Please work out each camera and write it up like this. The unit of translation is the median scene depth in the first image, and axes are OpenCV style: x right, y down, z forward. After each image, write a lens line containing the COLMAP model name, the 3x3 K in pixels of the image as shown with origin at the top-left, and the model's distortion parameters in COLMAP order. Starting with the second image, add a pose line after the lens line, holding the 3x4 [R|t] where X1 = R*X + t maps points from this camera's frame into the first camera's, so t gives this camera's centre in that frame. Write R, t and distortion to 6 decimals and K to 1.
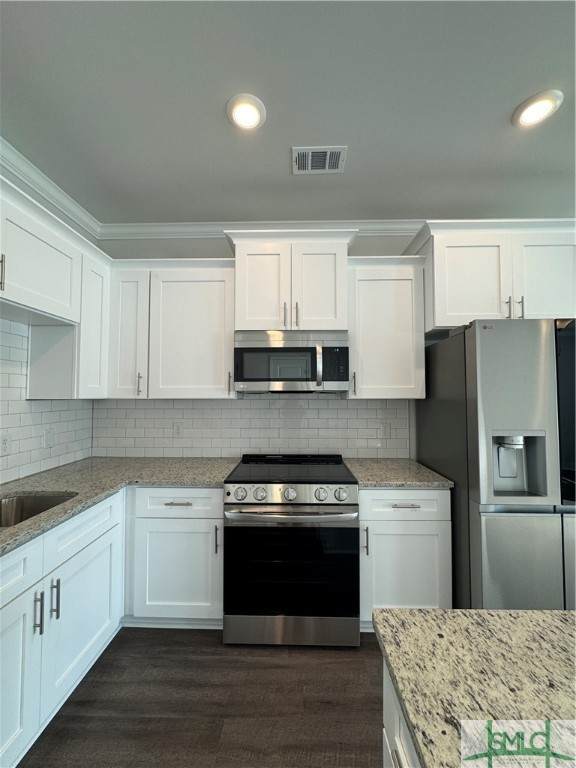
lens RADIAL K [[302.4, 0, 288.0], [0, 302.4, 384.0], [0, 0, 1]] dist [0.000746, 0.000024]
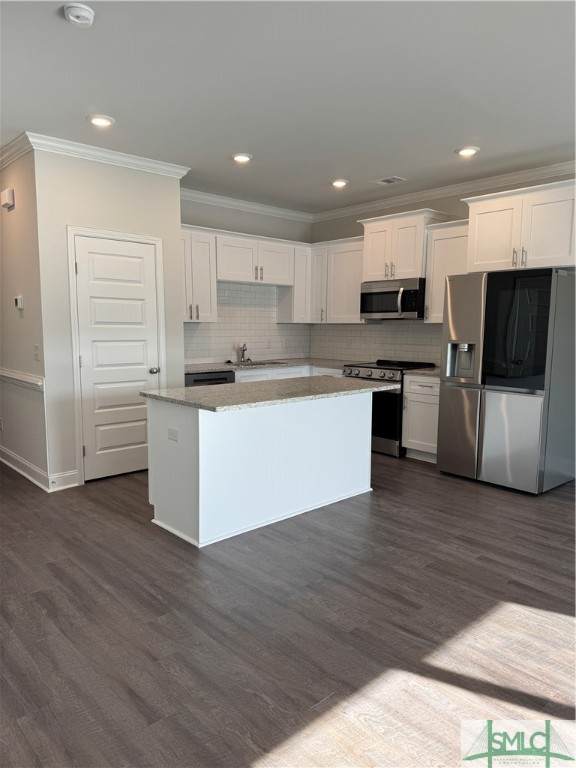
lens RADIAL K [[540.9, 0, 288.0], [0, 540.9, 384.0], [0, 0, 1]] dist [0.001795, -0.000585]
pose [[0.697598, 0.078495, -0.712177, 1.729872], [0.023622, 0.990921, 0.132356, -0.025039], [0.716100, -0.109154, 0.689410, -1.433180]]
